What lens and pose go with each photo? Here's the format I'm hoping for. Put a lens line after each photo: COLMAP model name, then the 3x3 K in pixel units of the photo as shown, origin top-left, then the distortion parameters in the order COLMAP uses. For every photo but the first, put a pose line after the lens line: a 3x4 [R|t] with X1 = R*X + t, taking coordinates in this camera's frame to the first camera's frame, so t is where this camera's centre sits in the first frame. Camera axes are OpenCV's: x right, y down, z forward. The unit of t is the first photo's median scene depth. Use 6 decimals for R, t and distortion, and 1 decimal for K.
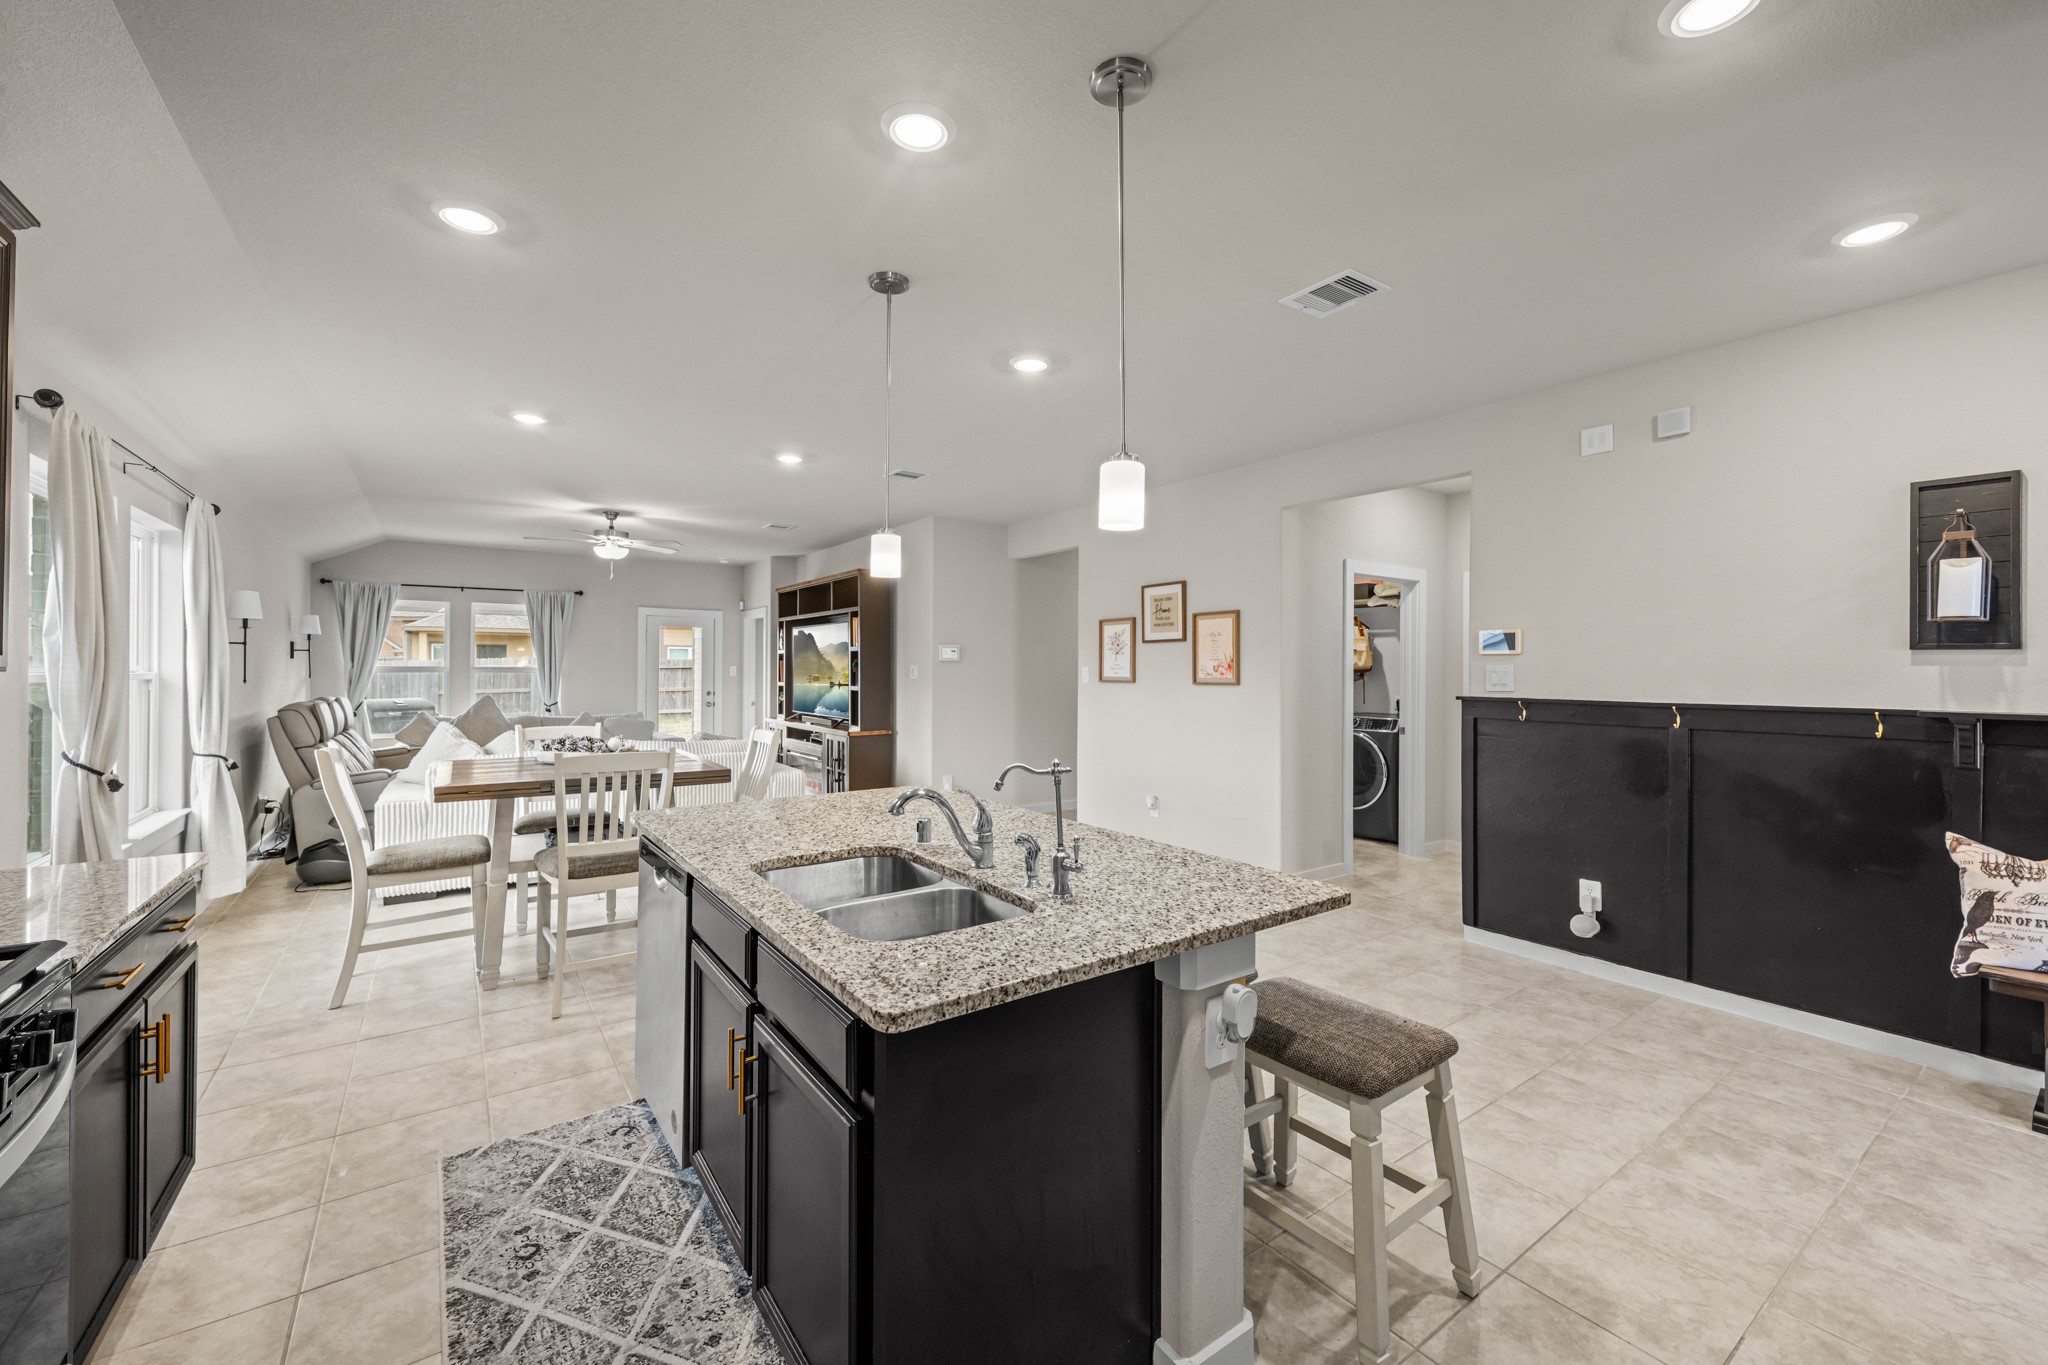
lens RADIAL K [[818.5, 0, 1027.3], [0, 818.5, 663.6], [0, 0, 1]] dist [-0.001661, -0.000068]
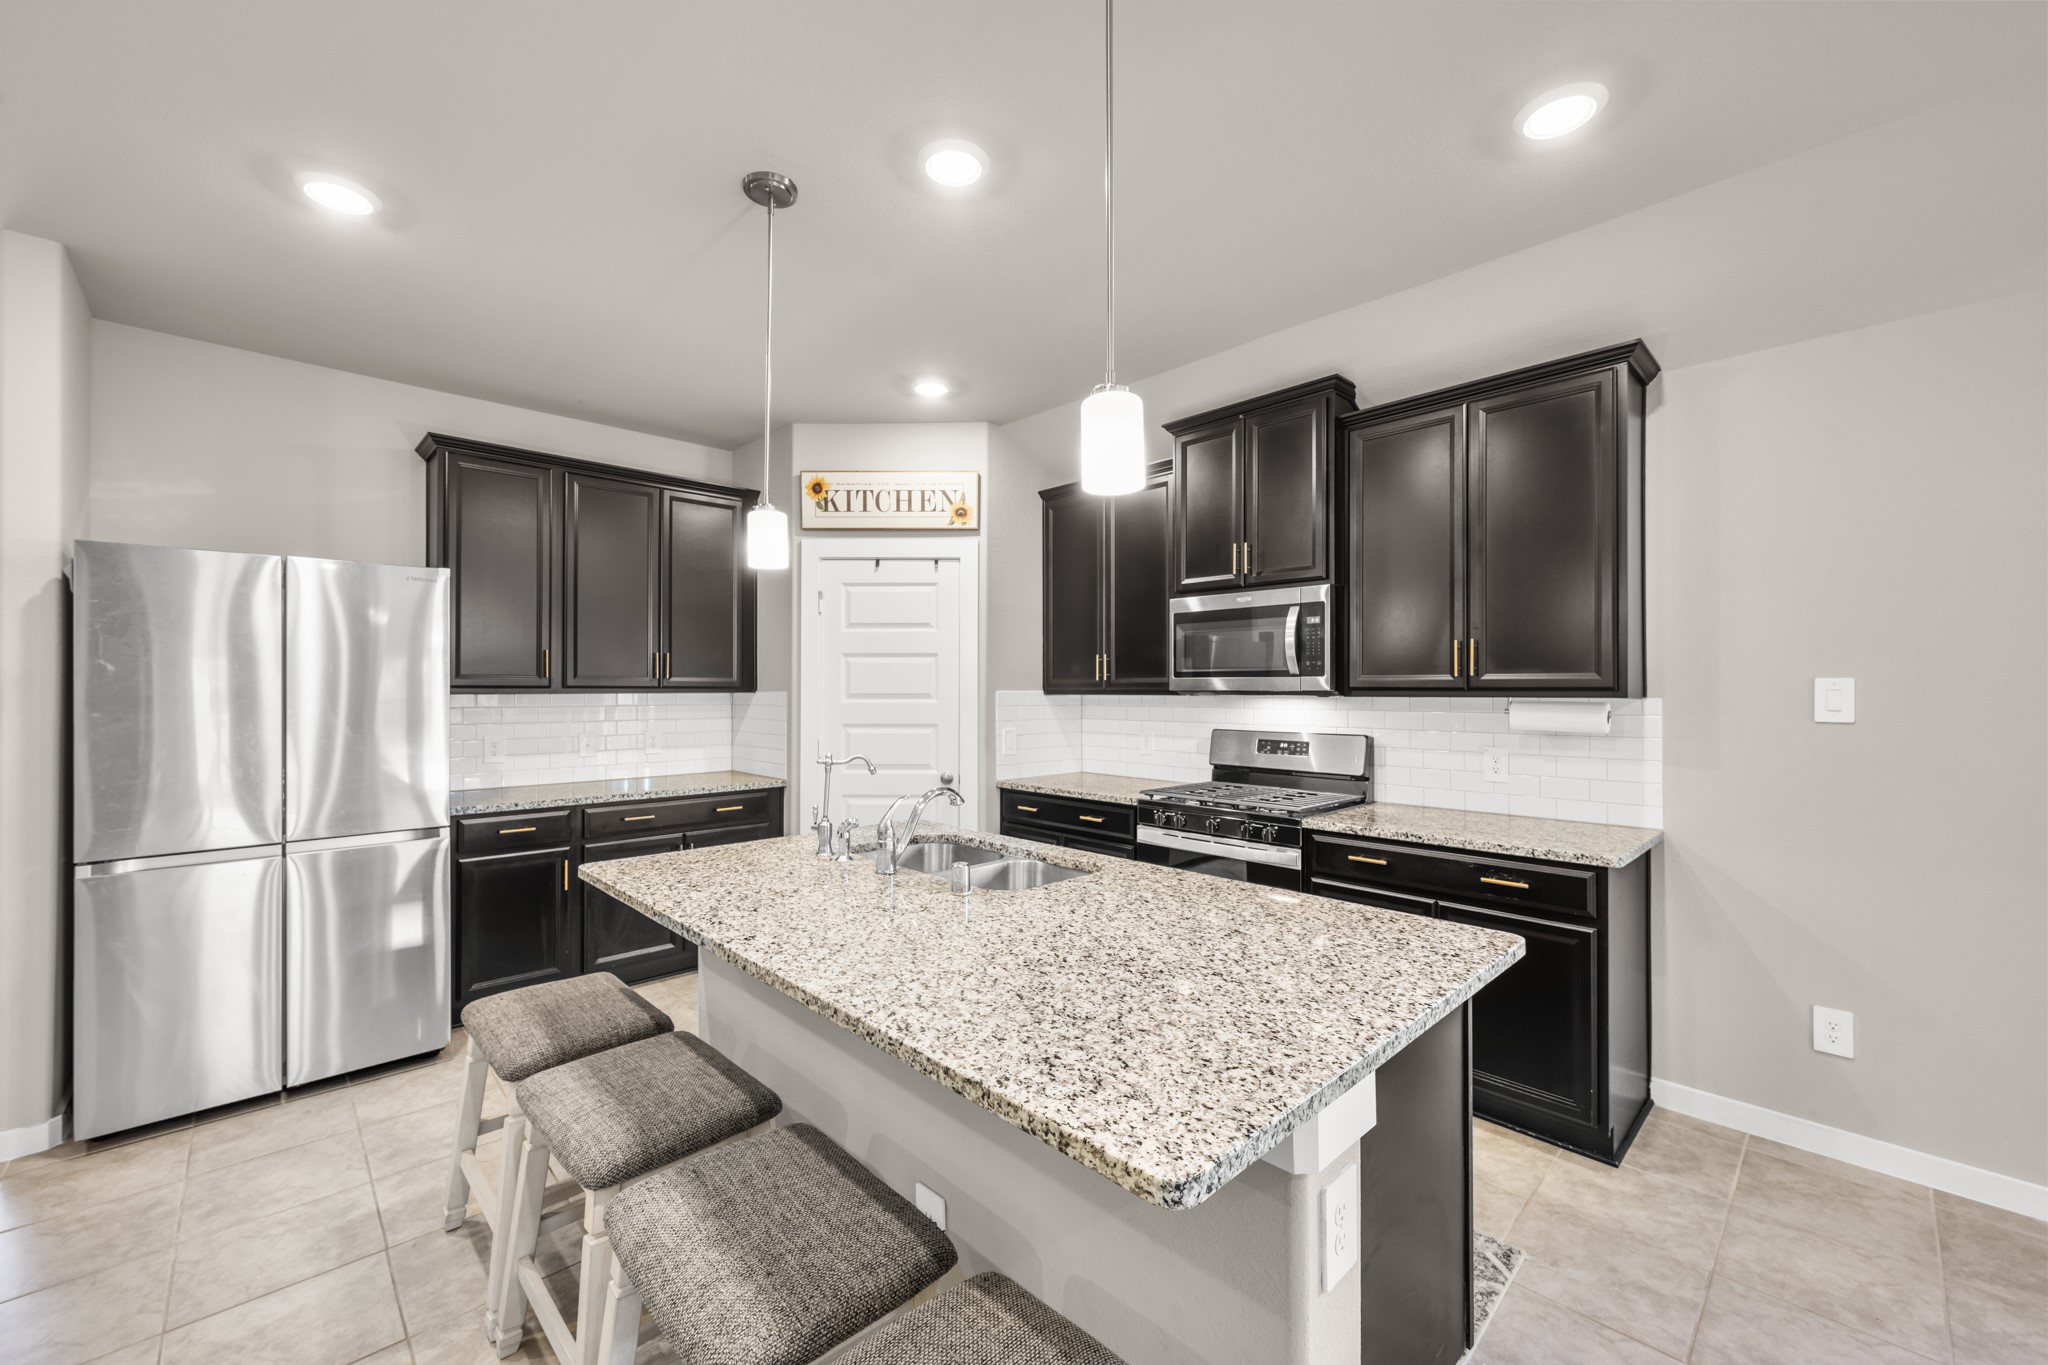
lens RADIAL K [[805.8, 0, 1028.8], [0, 805.8, 684.2], [0, 0, 1]] dist [-0.000646, 0.000256]
pose [[-0.989072, -0.003435, -0.147391, -0.045330], [-0.001545, 0.999915, -0.012936, 0.010072], [0.147423, -0.012567, -0.988994, 1.122480]]
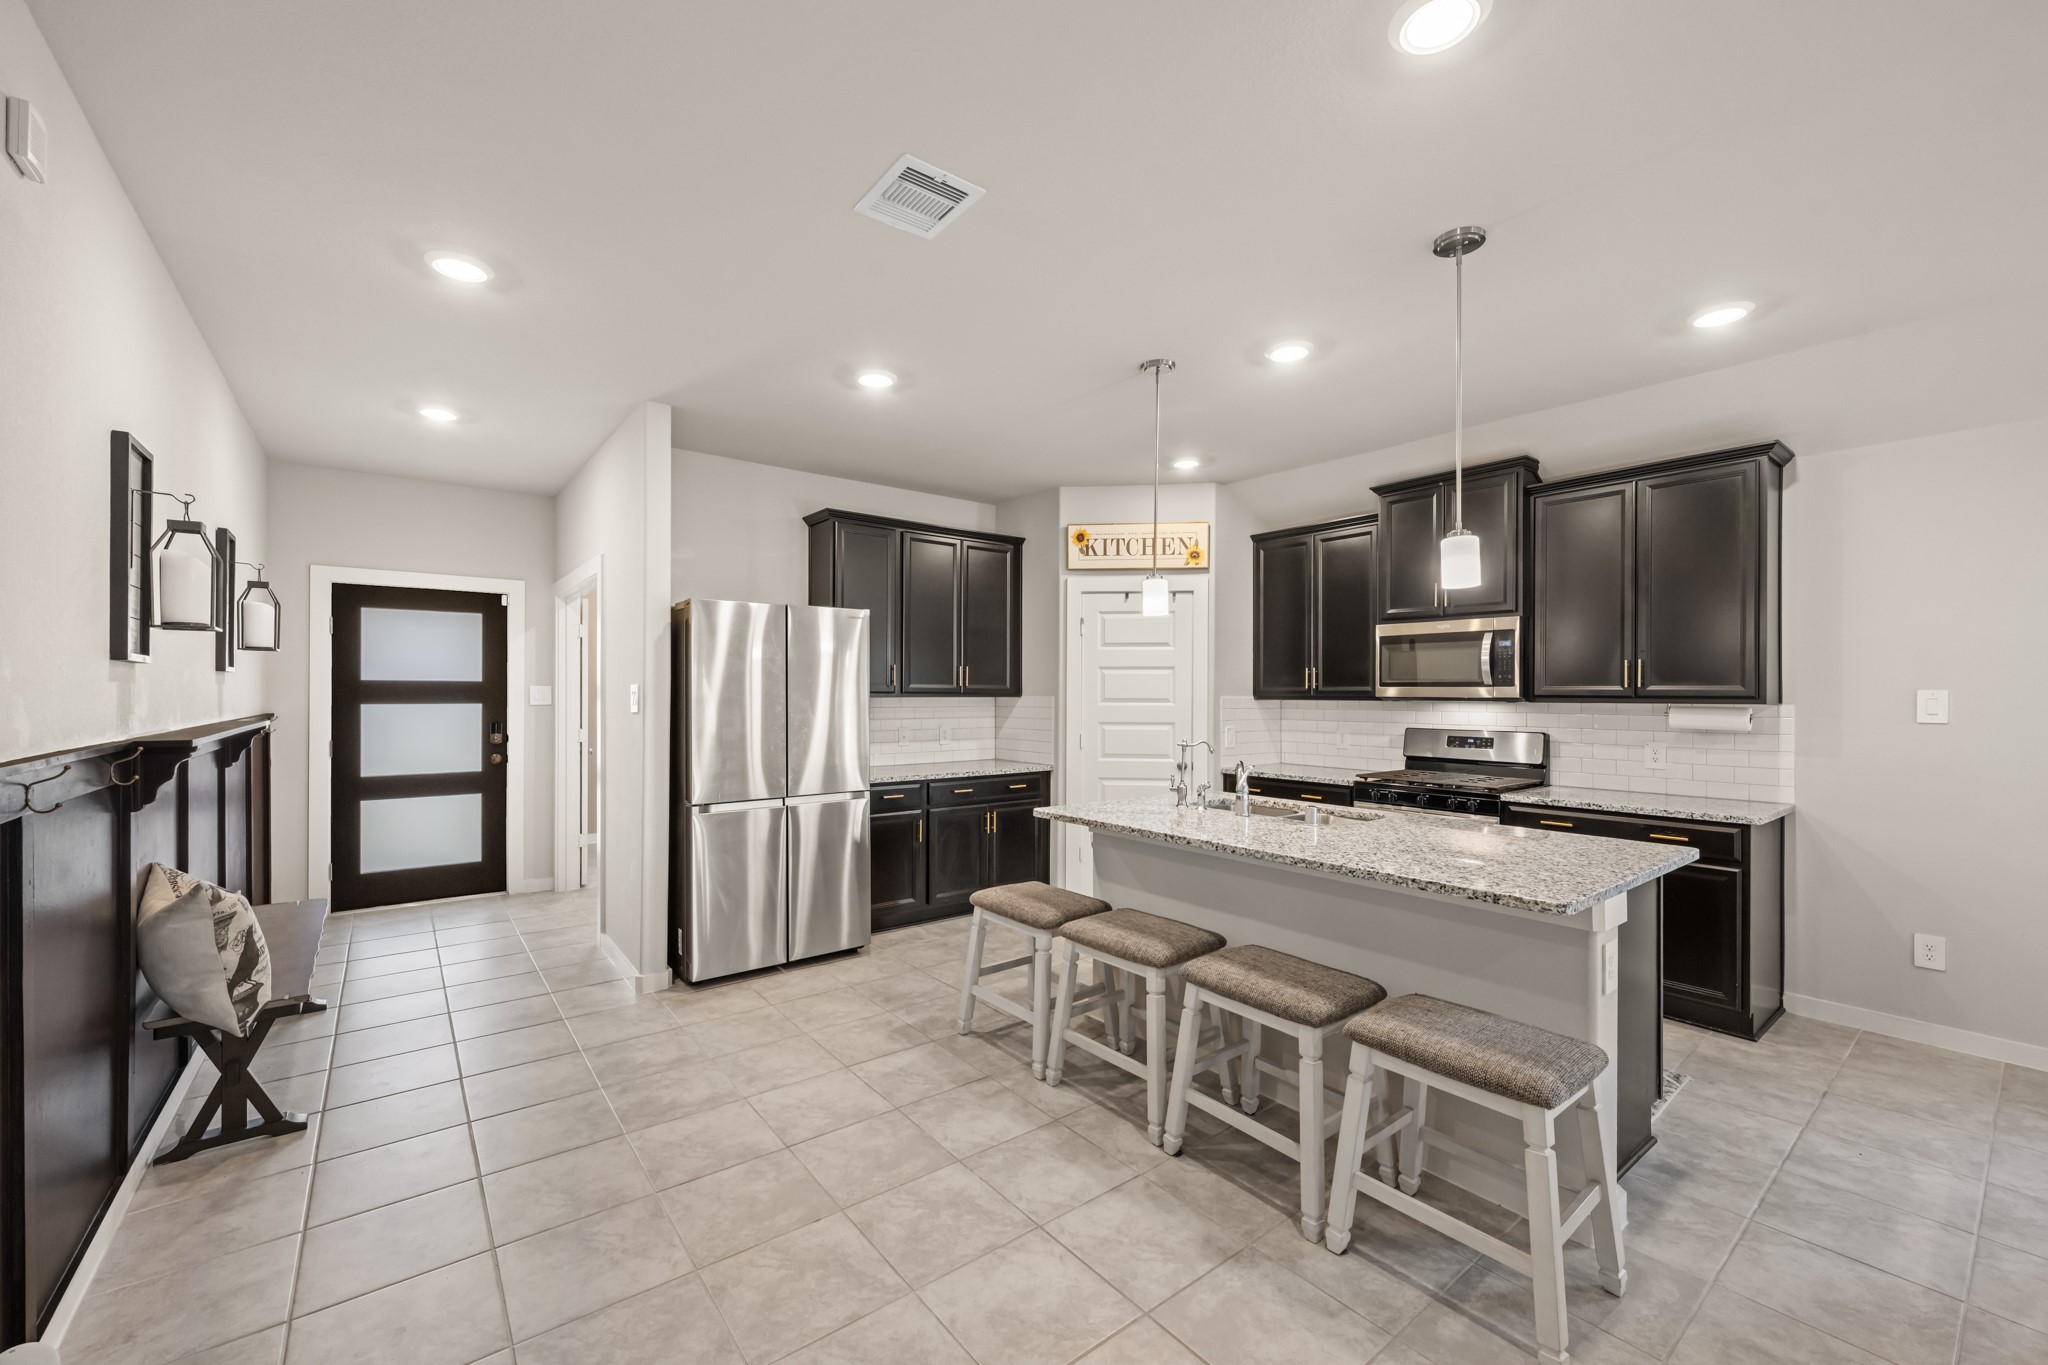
lens RADIAL K [[812.3, 0, 1026.5], [0, 812.3, 691.1], [0, 0, 1]] dist [-0.001139, -0.000054]
pose [[-0.998782, -0.005844, -0.048992, 0.246750], [-0.005411, 0.999945, -0.008969, 0.010108], [0.049042, -0.008693, -0.998759, 1.411462]]
